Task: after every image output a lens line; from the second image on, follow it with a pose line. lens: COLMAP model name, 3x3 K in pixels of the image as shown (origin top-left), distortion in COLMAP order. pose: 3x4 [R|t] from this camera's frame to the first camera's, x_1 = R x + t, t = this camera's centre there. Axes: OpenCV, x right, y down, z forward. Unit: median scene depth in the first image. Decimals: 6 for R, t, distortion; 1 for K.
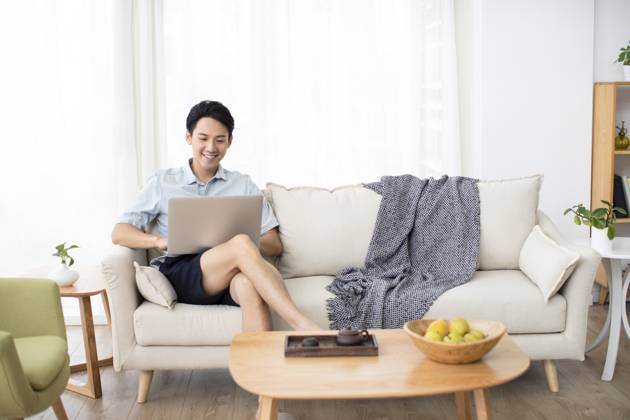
lens RADIAL K [[915.6, 0, 314.9], [0, 915.6, 208.4], [0, 0, 1]] dist [-0.120595, 0.000000]
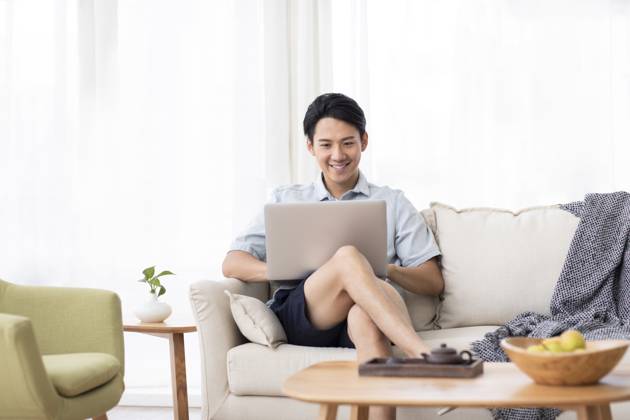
lens RADIAL K [[1529.7, 0, 313.6], [0, 1529.7, 209.5], [0, 0, 1]] dist [-0.165628, 0.000000]
pose [[0.958940, 0.004004, -0.283581, 0.226922], [-0.031879, 0.995085, -0.093751, 0.105539], [0.281812, 0.098942, 0.954354, -0.227952]]
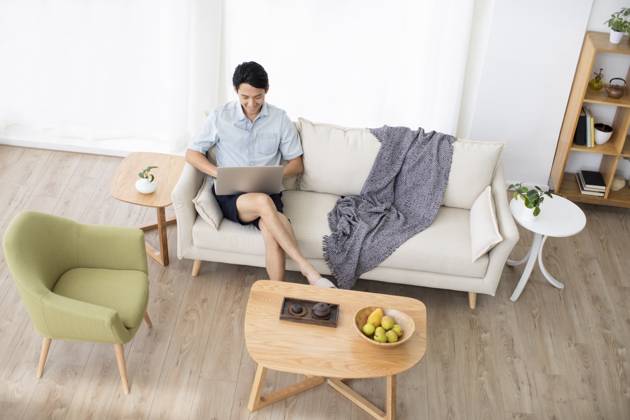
lens RADIAL K [[915.6, 0, 315.7], [0, 915.6, 214.5], [0, 0, 1]] dist [-0.120595, 0.000000]
pose [[0.988426, 0.146433, -0.039646, 0.049572], [-0.114620, 0.892047, 0.437165, -0.531799], [0.099381, -0.427561, 0.898507, -0.279790]]
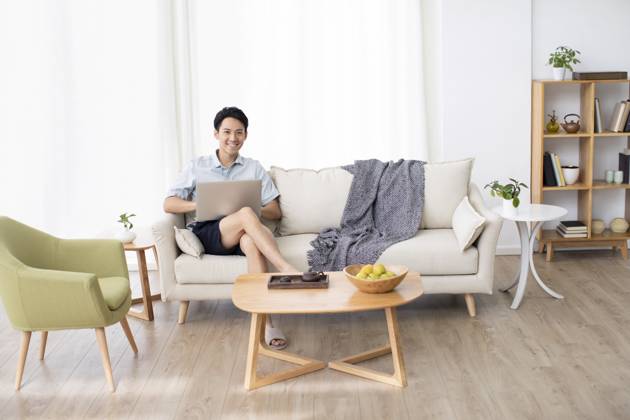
lens RADIAL K [[915.6, 0, 318.8], [0, 915.6, 210.1], [0, 0, 1]] dist [-0.120595, 0.000000]
pose [[0.998437, -0.007999, -0.055310, 0.103253], [0.011302, 0.998155, 0.059657, -0.046947], [0.054731, -0.060189, 0.996685, -0.399189]]
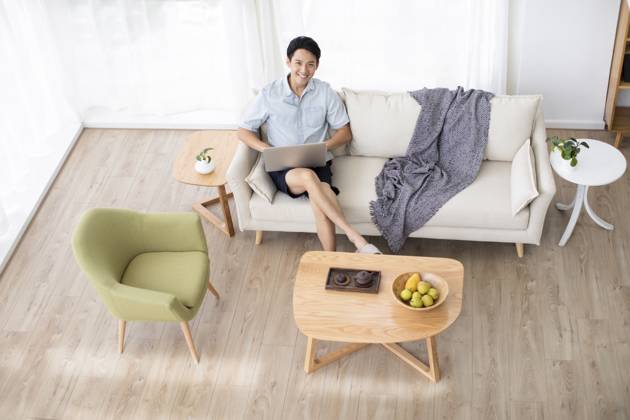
lens RADIAL K [[919.2, 0, 313.8], [0, 919.2, 208.0], [0, 0, 1]] dist [-0.121141, 0.000000]
pose [[0.982232, 0.075749, -0.171703, 0.175462], [0.027287, 0.847554, 0.530008, -0.674953], [0.185675, -0.525276, 0.830428, -0.299062]]
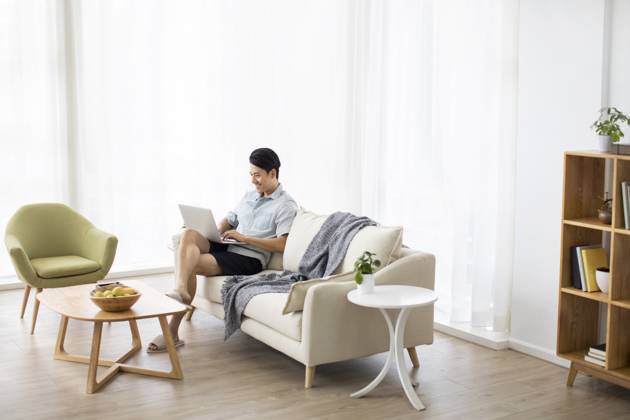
lens RADIAL K [[915.6, 0, 314.9], [0, 915.6, 208.8], [0, 0, 1]] dist [-0.120595, 0.000000]
pose [[0.467737, 0.128467, -0.874482, 1.366399], [-0.109740, 0.990166, 0.086764, -0.168473], [0.877029, 0.055383, 0.477235, 0.343247]]
